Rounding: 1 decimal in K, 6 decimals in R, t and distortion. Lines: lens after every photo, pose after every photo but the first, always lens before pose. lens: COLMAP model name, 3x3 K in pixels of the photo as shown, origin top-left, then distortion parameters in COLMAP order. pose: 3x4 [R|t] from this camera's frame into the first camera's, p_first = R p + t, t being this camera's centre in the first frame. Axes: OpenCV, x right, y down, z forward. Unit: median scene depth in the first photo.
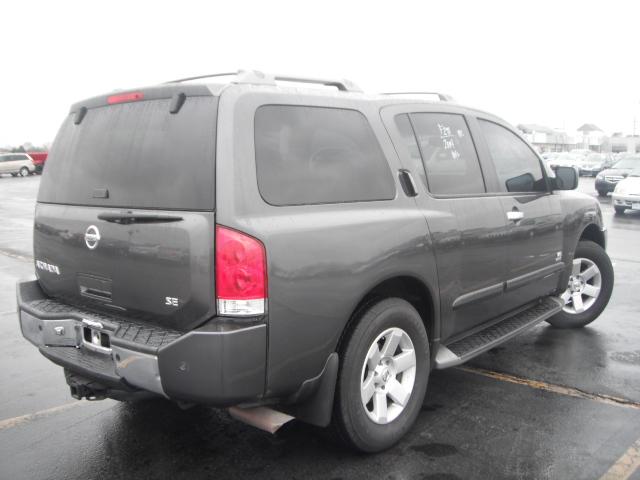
lens RADIAL K [[700.6, 0, 320.0], [0, 700.6, 240.0], [0, 0, 1]] dist [-0.275267, 0.131325]
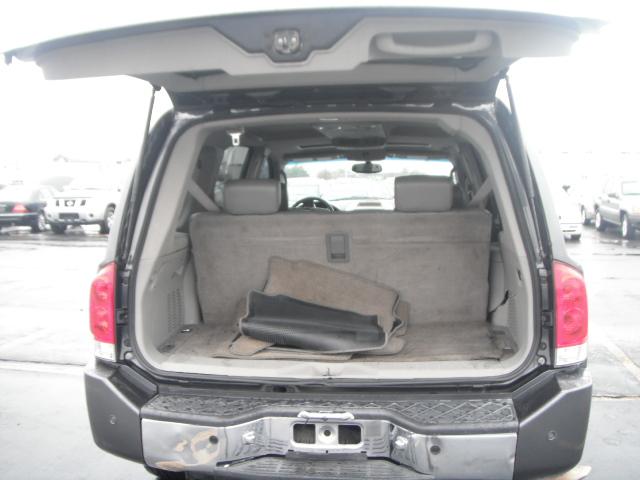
lens RADIAL K [[700.6, 0, 320.0], [0, 700.6, 240.0], [0, 0, 1]] dist [-0.275267, 0.131325]
pose [[0.853508, -0.050311, 0.518645, -0.712069], [0.074438, 0.996892, -0.025796, -0.040409], [-0.515735, 0.060624, 0.854600, 0.392989]]
